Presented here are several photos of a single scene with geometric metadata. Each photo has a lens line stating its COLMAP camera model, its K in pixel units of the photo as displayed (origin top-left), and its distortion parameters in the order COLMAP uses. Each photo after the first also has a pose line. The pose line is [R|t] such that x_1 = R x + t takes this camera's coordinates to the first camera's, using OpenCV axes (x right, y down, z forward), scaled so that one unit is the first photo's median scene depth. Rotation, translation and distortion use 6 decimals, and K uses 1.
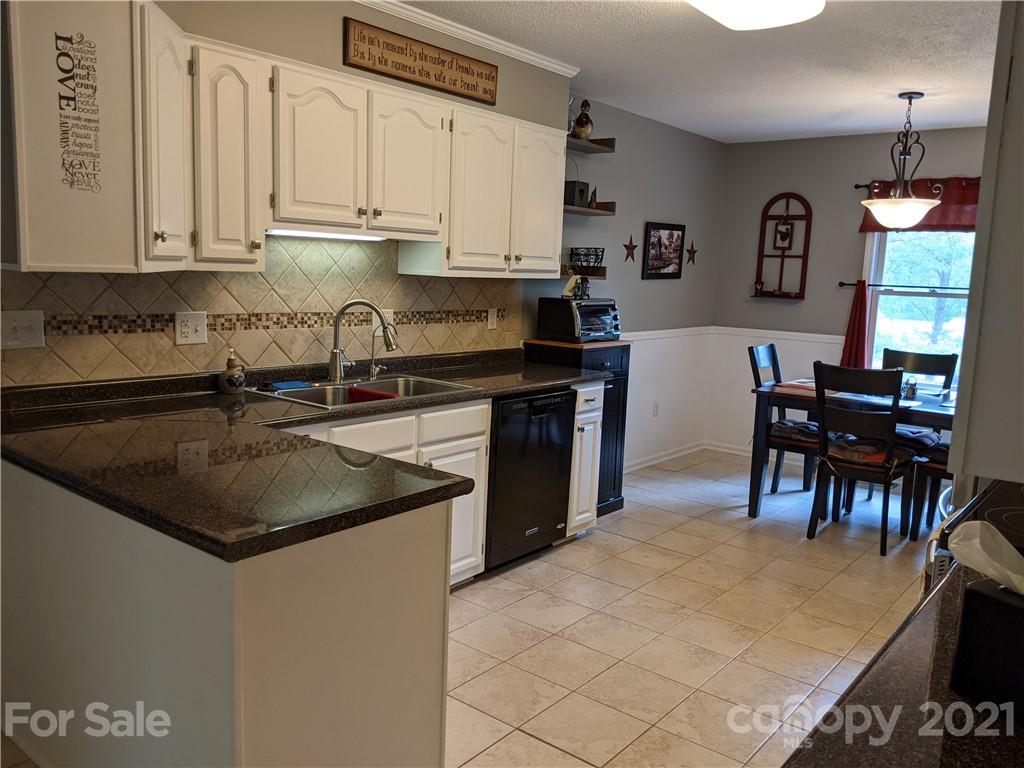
lens RADIAL K [[808.1, 0, 512.0], [0, 808.1, 384.0], [0, 0, 1]] dist [0.088806, -0.165993]
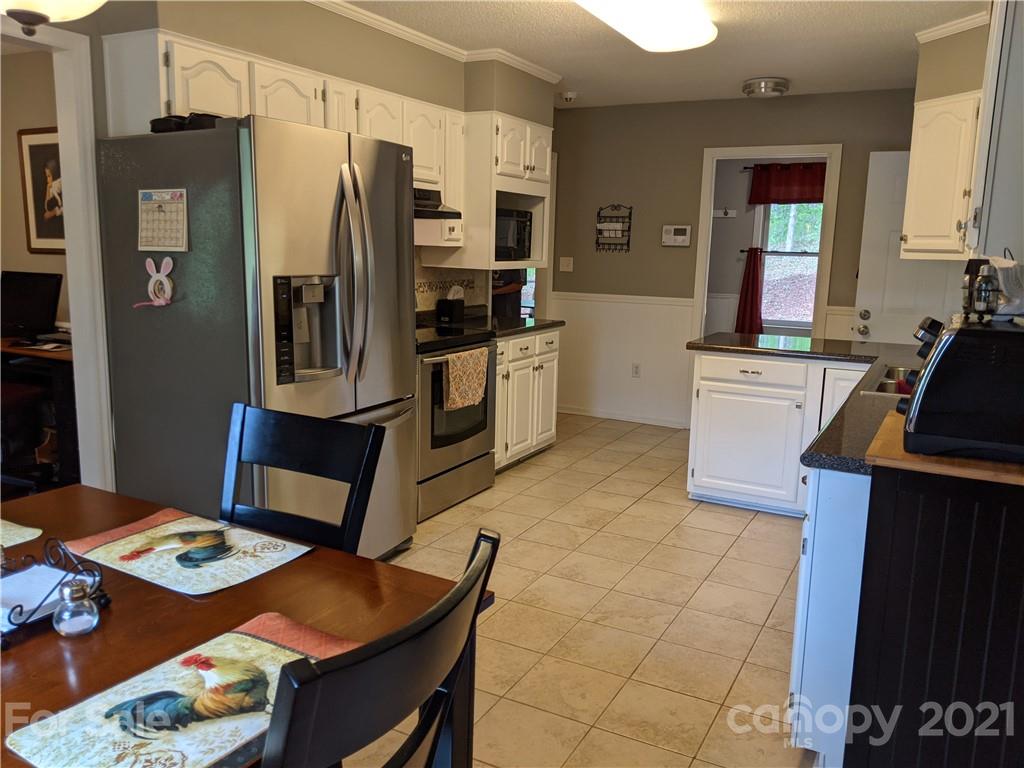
lens RADIAL K [[804.1, 0, 512.0], [0, 804.1, 384.0], [0, 0, 1]] dist [0.053057, -0.097742]
pose [[0.983383, -0.047655, 0.175174, -0.148356], [0.040370, 0.998175, 0.044920, 0.021497], [-0.176995, -0.037102, 0.983512, -0.183972]]
